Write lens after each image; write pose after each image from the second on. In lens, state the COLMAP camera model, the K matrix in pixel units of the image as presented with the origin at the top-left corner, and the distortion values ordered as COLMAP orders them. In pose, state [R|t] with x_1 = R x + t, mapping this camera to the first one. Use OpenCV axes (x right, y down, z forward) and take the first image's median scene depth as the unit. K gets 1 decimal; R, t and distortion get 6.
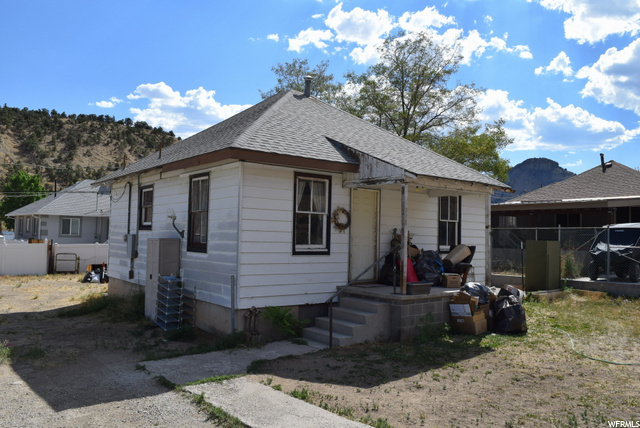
lens RADIAL K [[496.3, 0, 320.0], [0, 496.3, 214.0], [0, 0, 1]] dist [-0.017540, 0.006094]
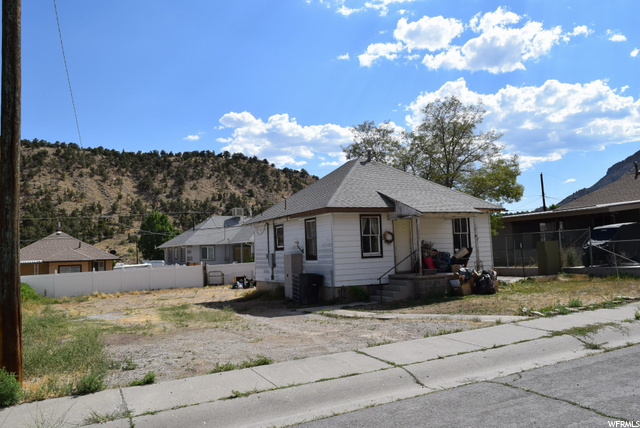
lens RADIAL K [[496.3, 0, 320.0], [0, 496.3, 214.0], [0, 0, 1]] dist [-0.017540, 0.006094]
pose [[0.979915, -0.075273, -0.184661, 0.107311], [0.069442, 0.996868, -0.037853, -0.018342], [0.186932, 0.024269, 0.982073, -0.635055]]
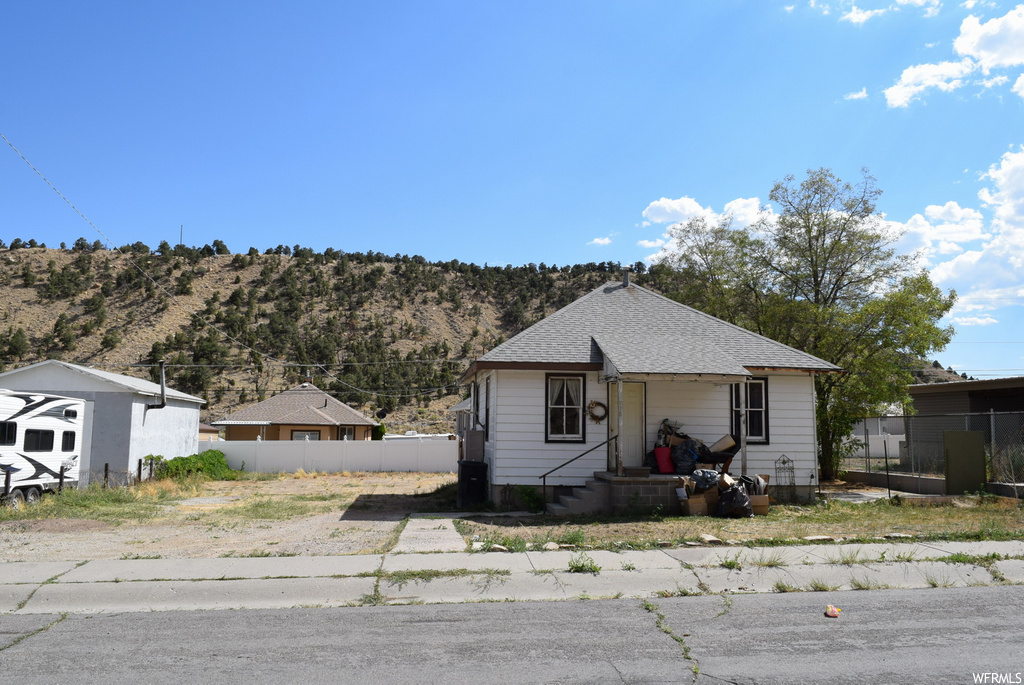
lens RADIAL K [[794.0, 0, 512.0], [0, 794.0, 342.5], [0, 0, 1]] dist [-0.017540, 0.006094]
pose [[0.851443, -0.068151, -0.520000, 0.632596], [0.030838, 0.996311, -0.080081, -0.005662], [0.523539, 0.052149, 0.850404, -0.486497]]
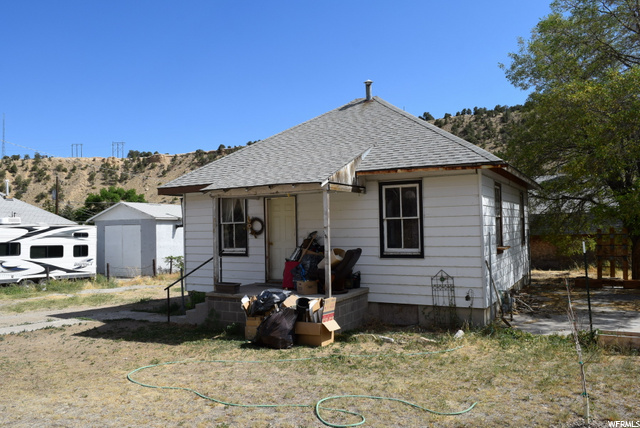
lens RADIAL K [[496.3, 0, 320.0], [0, 496.3, 214.0], [0, 0, 1]] dist [-0.017540, 0.006094]
pose [[0.374023, -0.054825, -0.925798, 0.922728], [0.071944, 0.996958, -0.029974, 0.020889], [0.924625, -0.055395, 0.376829, 0.537505]]
